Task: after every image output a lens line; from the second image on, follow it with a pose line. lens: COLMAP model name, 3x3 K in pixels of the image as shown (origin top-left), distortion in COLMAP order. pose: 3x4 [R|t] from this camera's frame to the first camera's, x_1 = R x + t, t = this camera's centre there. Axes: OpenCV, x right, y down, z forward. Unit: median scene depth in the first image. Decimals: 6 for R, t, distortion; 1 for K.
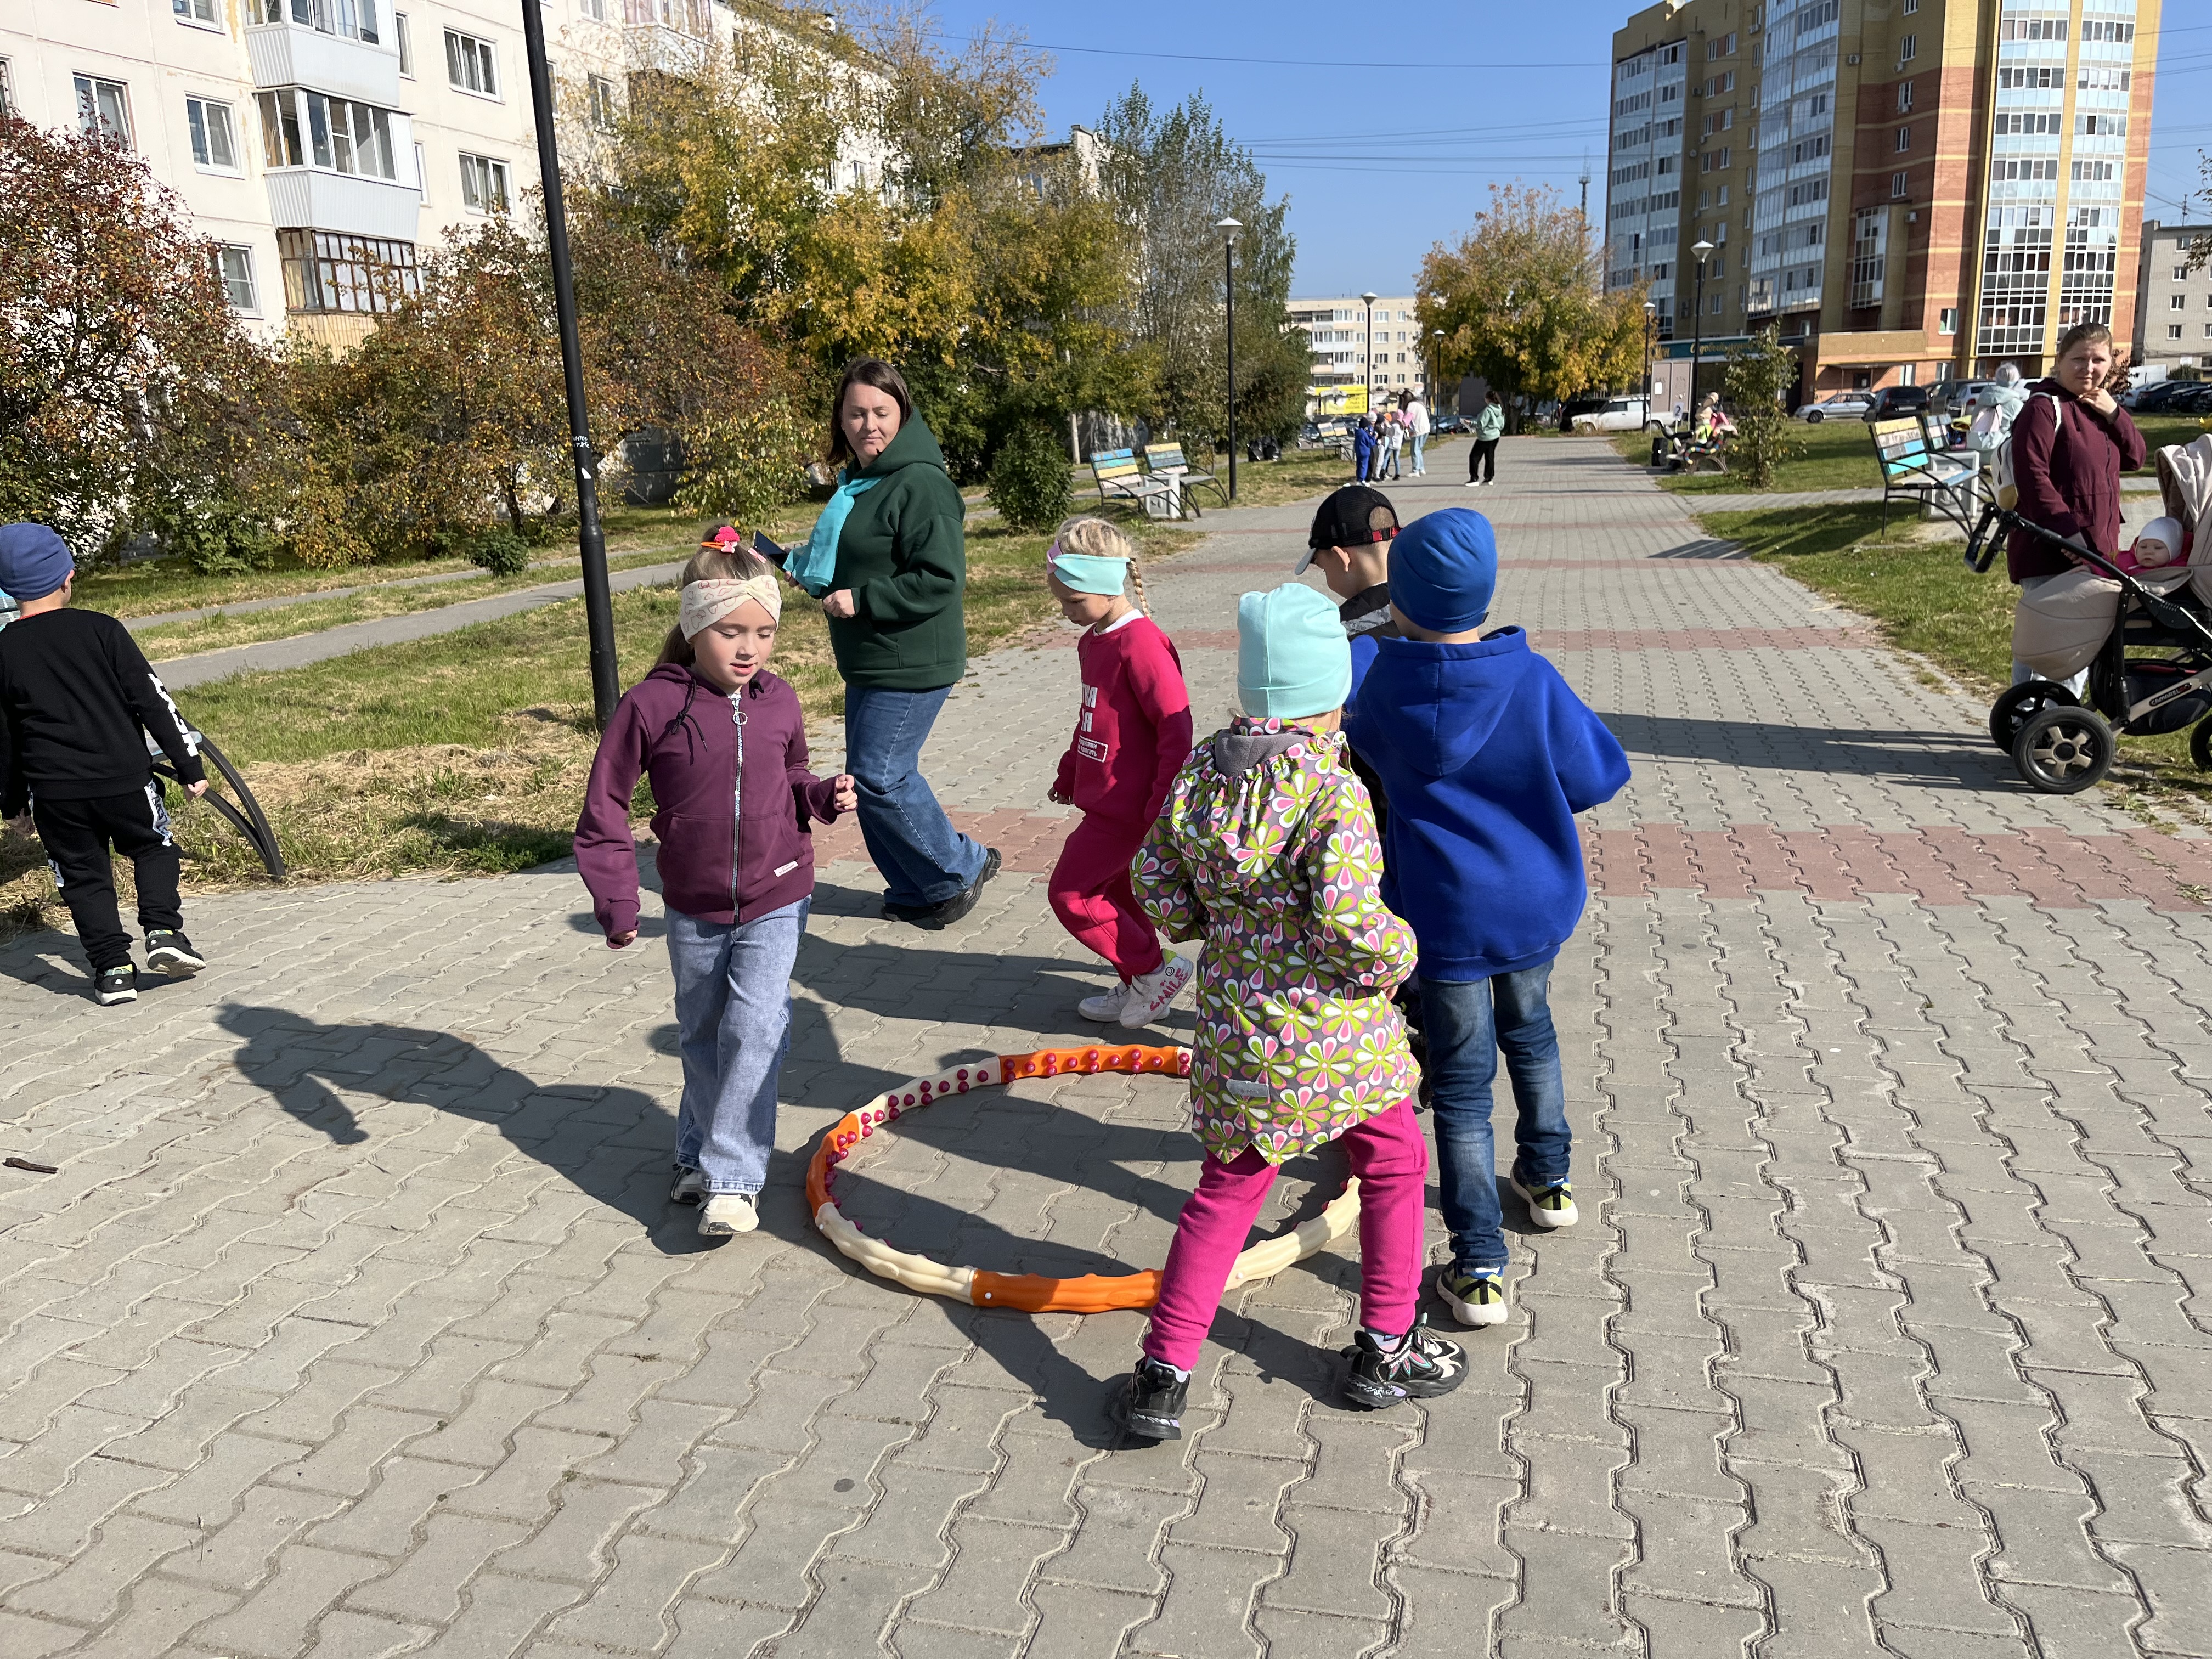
lens RADIAL K [[1687.8, 0, 1108.3], [0, 1687.8, 831.6], [0, 0, 1]] dist [0.070857, -0.101516]
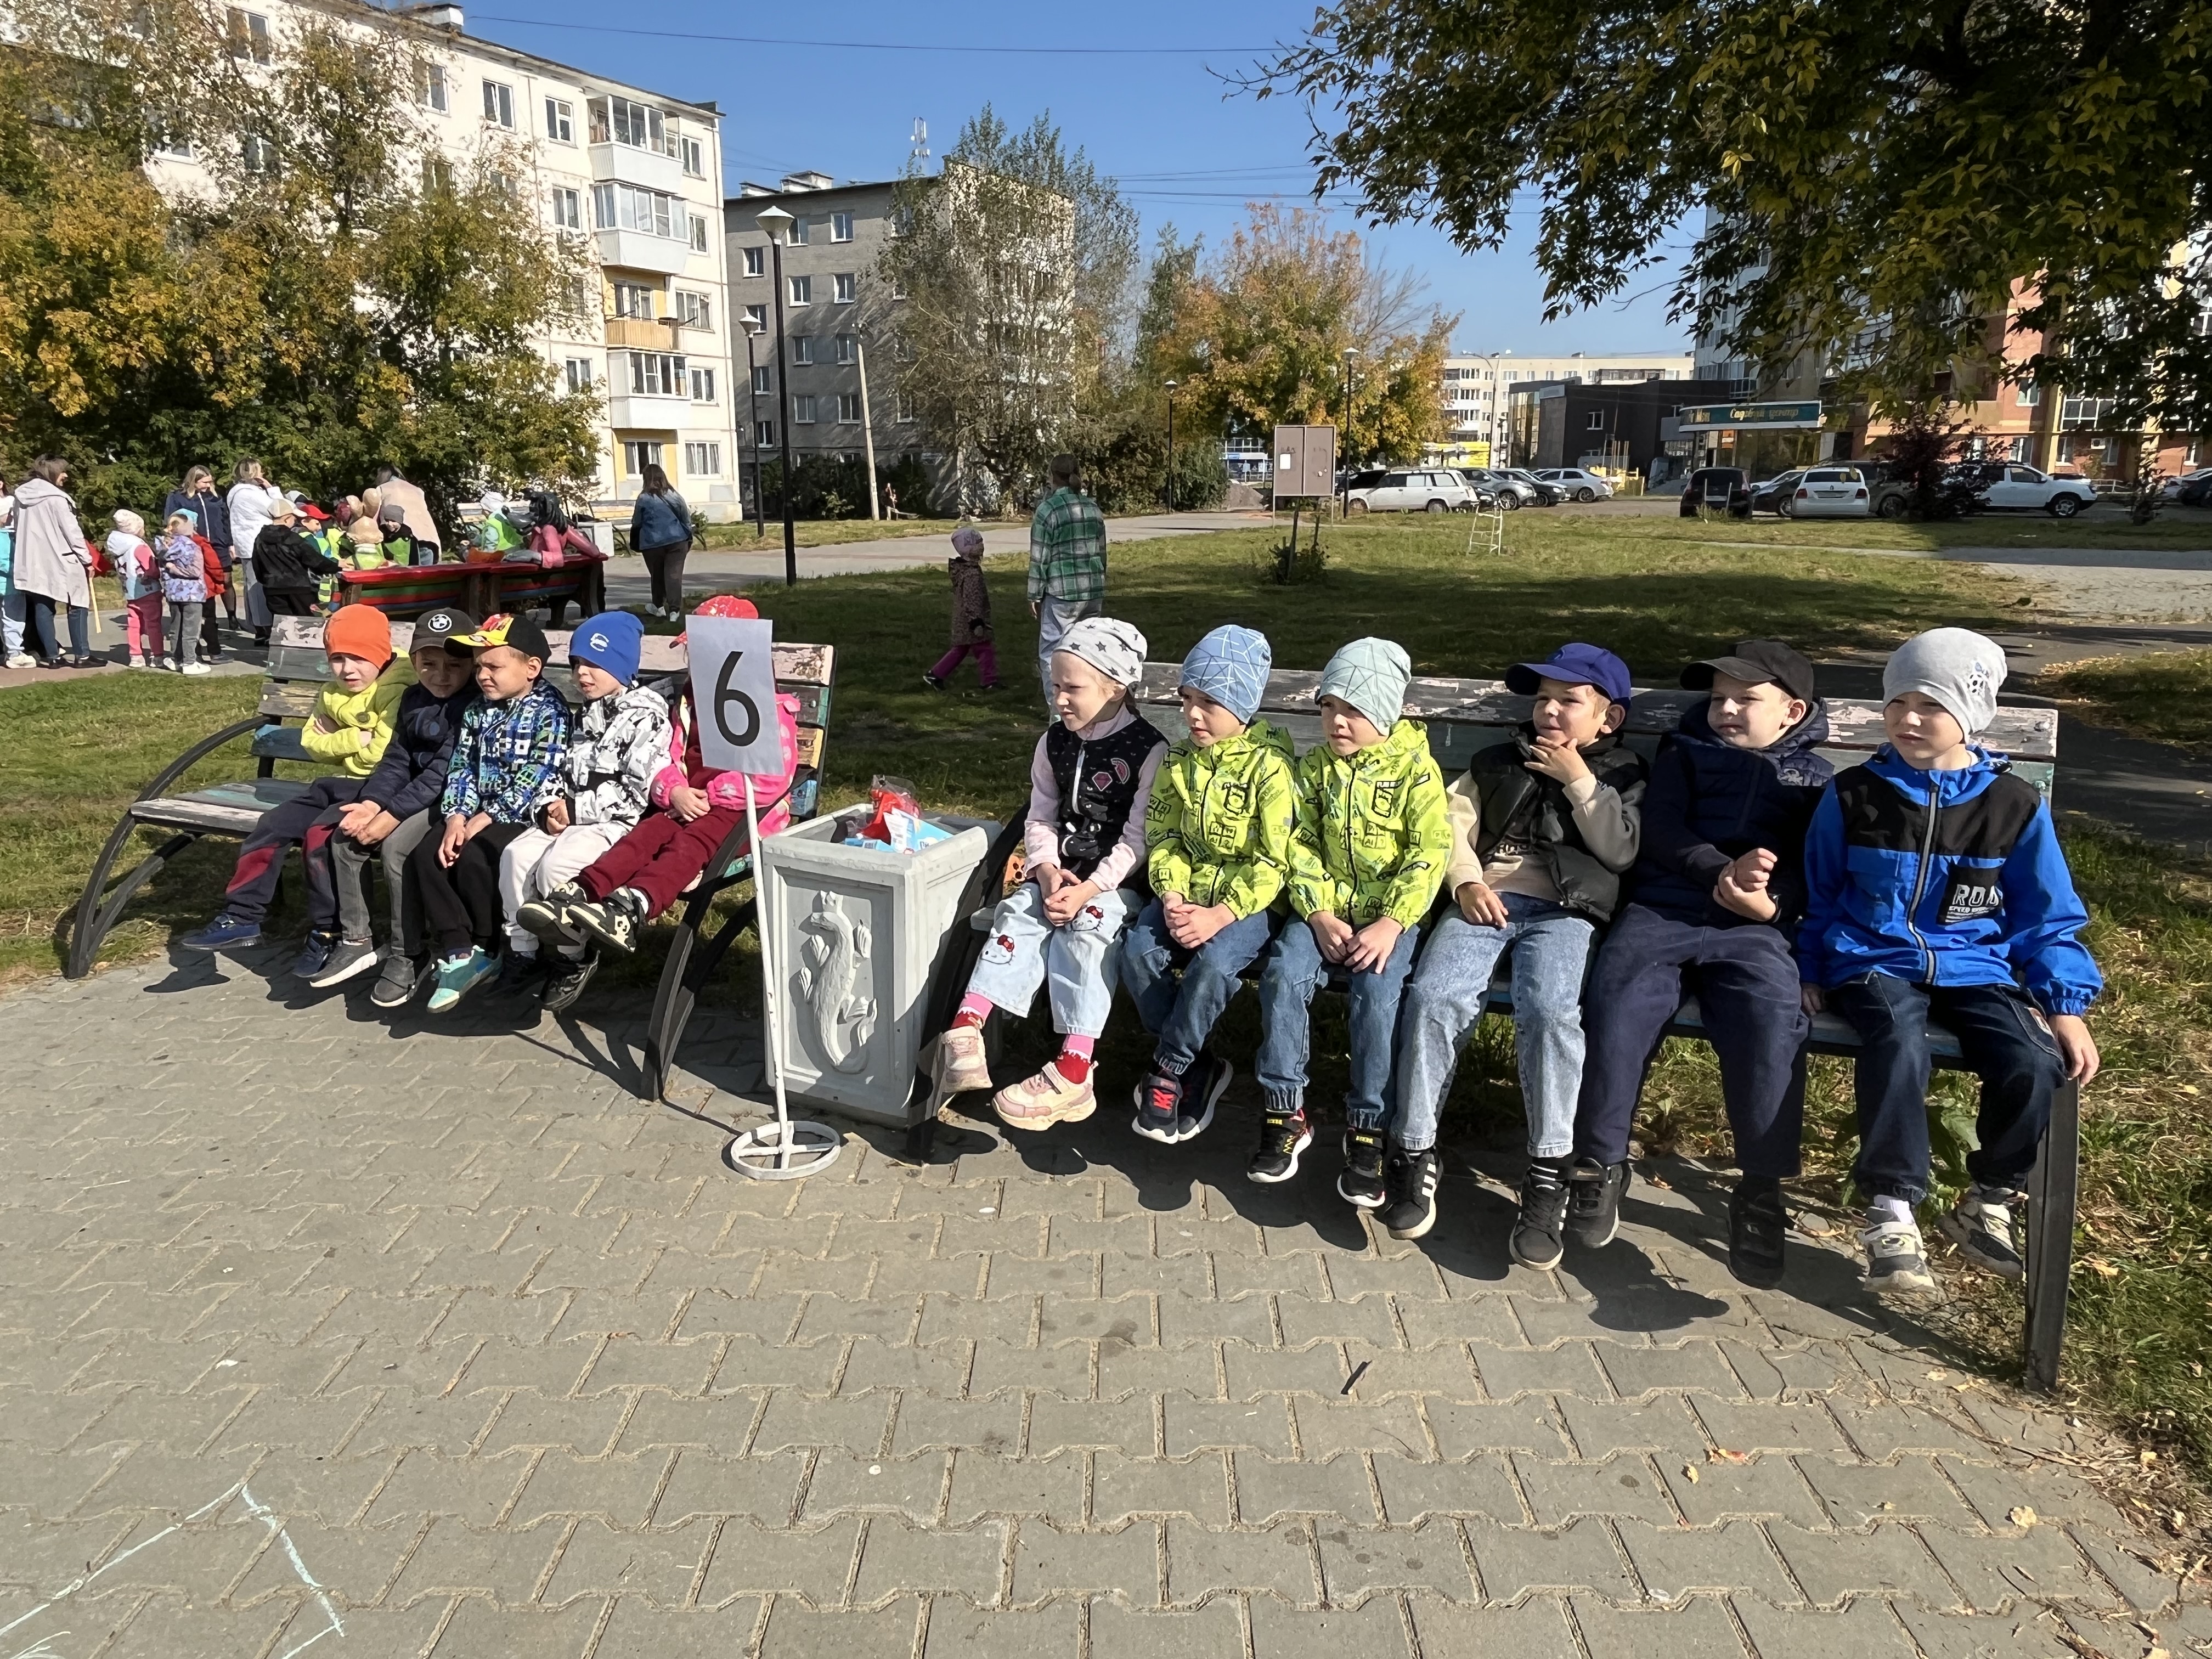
lens RADIAL K [[1487.9, 0, 1109.5], [0, 1487.9, 829.6], [0, 0, 1]] dist [-0.009884, -0.000424]
pose [[0.983769, 0.067631, -0.166205, 0.170549], [-0.067079, 0.997708, 0.008941, -0.048718], [0.166428, 0.002353, 0.986051, 0.169973]]
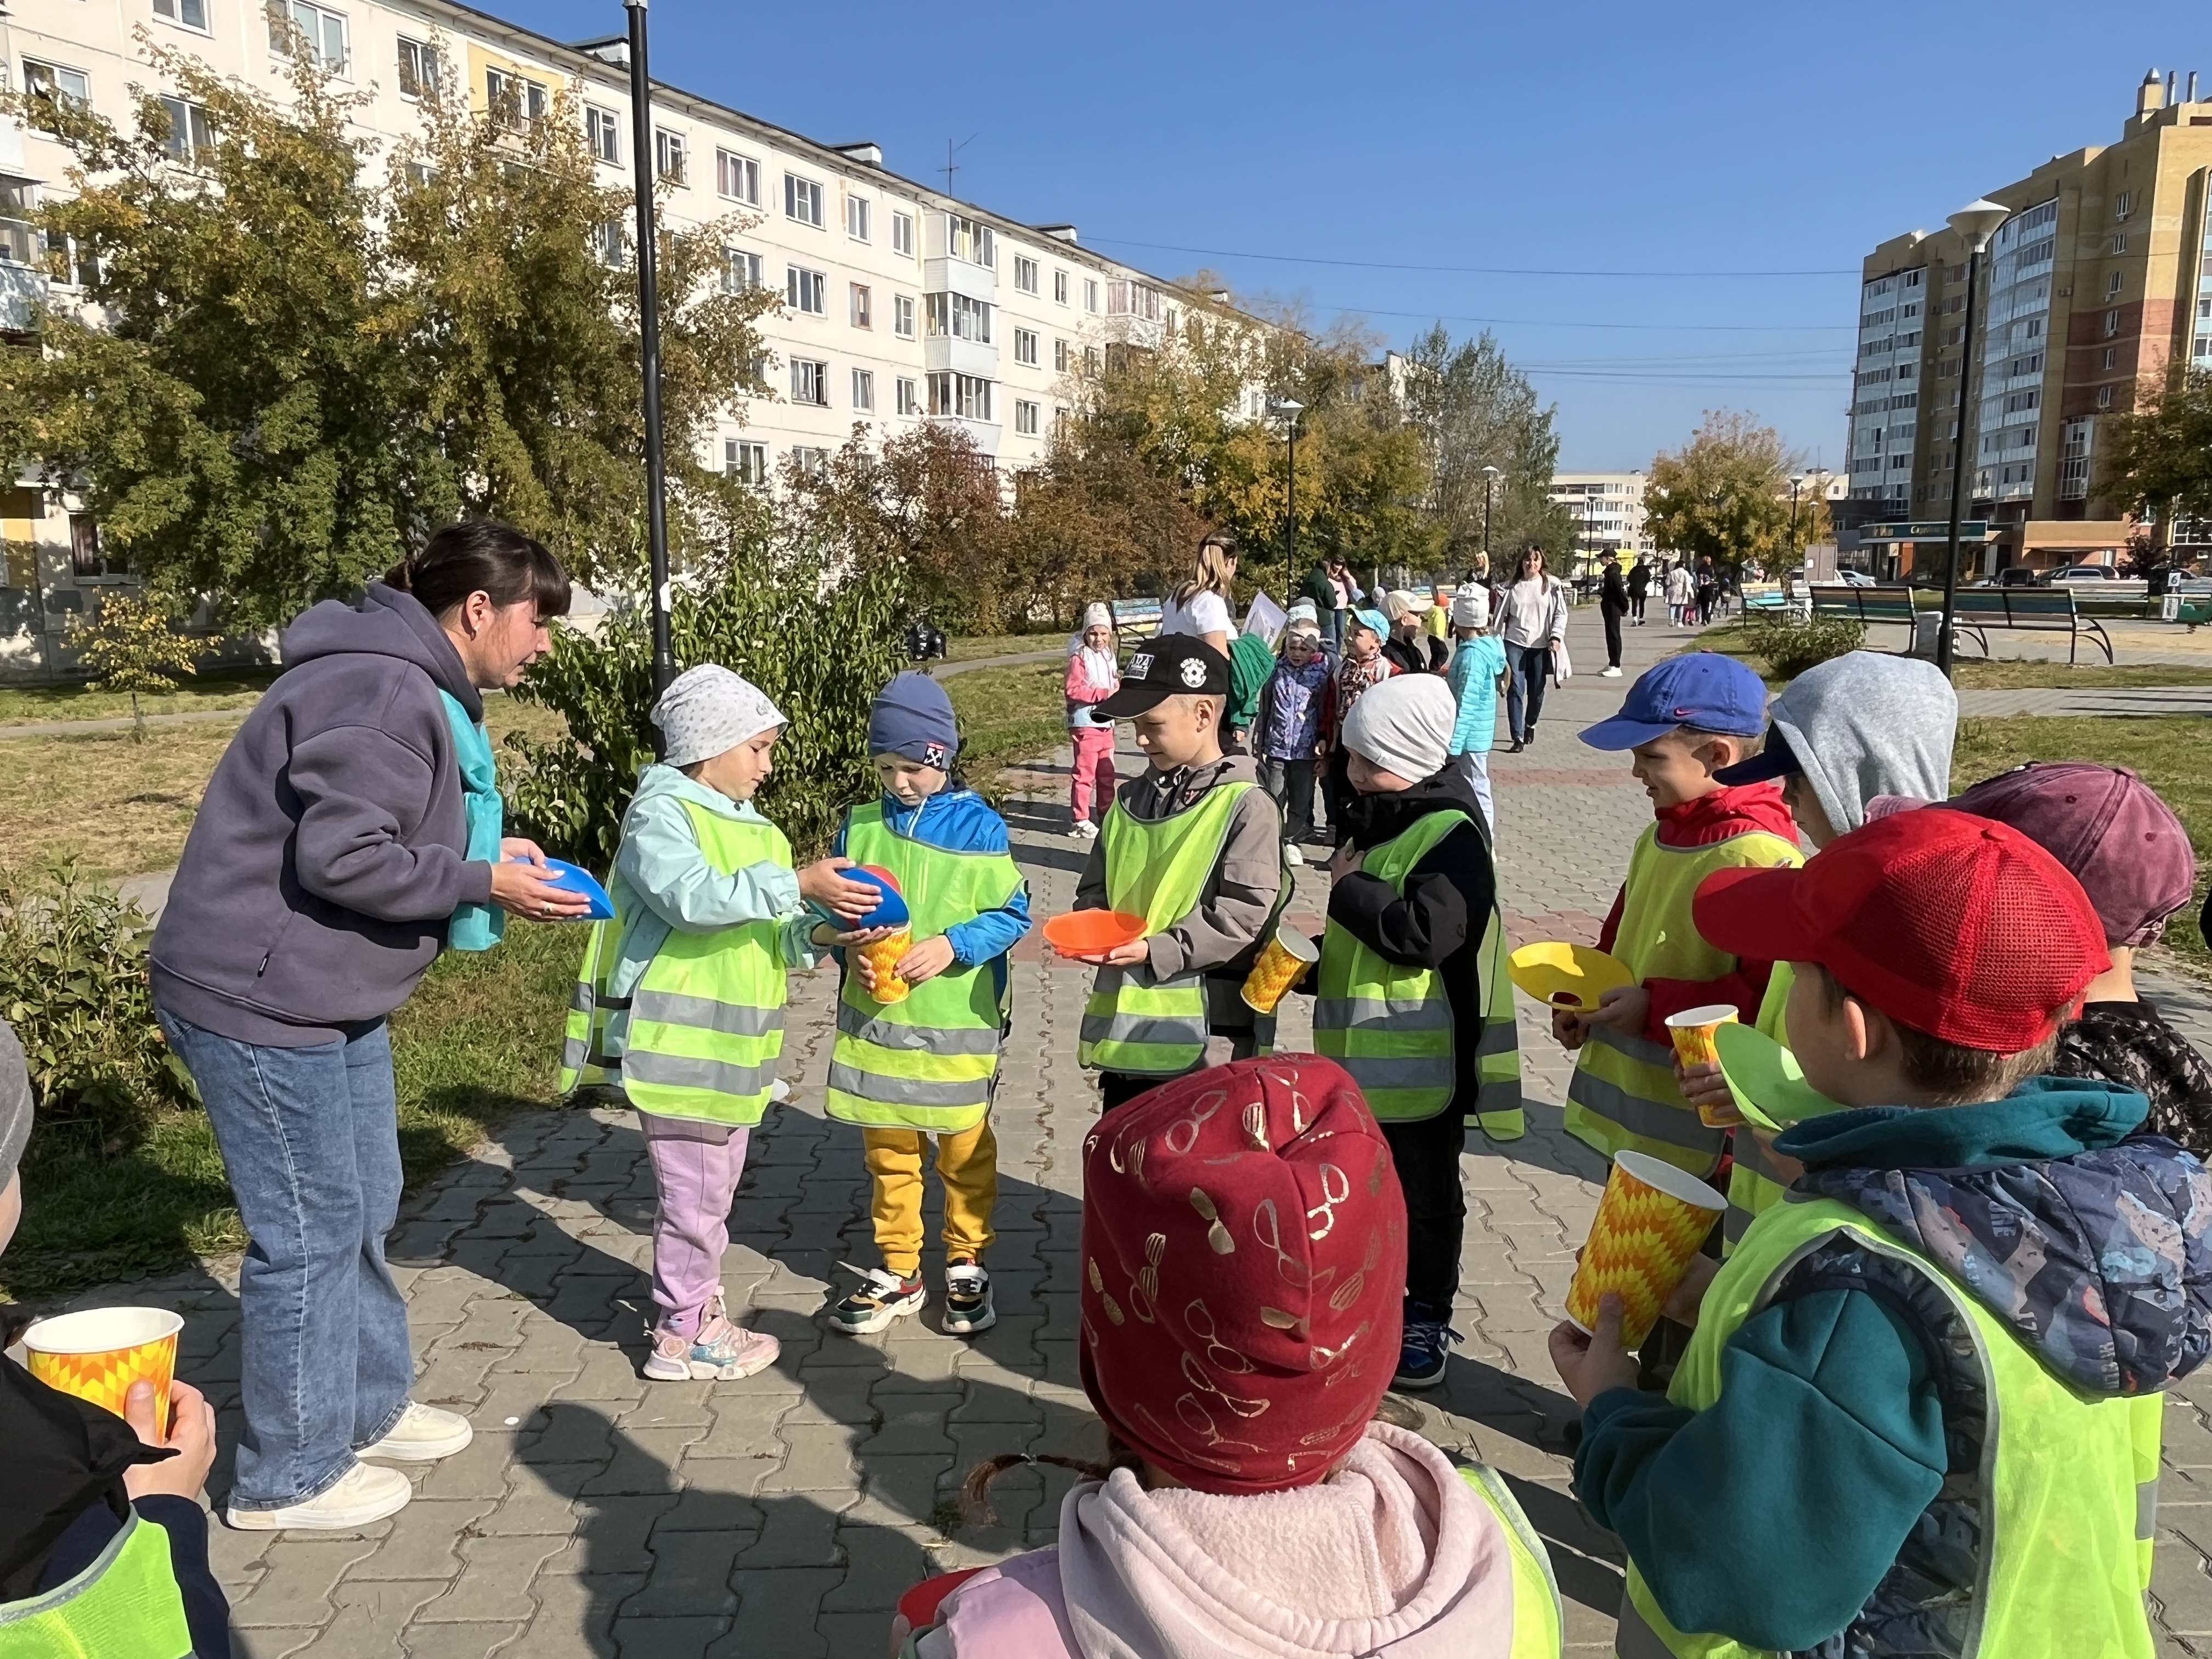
lens RADIAL K [[1636.4, 0, 1093.2], [0, 1636.4, 846.3], [0, 0, 1]] dist [-0.000677, 0.000356]
pose [[0.983865, 0.059794, -0.168627, -0.006295], [-0.071502, 0.995370, -0.064233, 0.045201], [0.164006, 0.075253, 0.983585, -0.182640]]
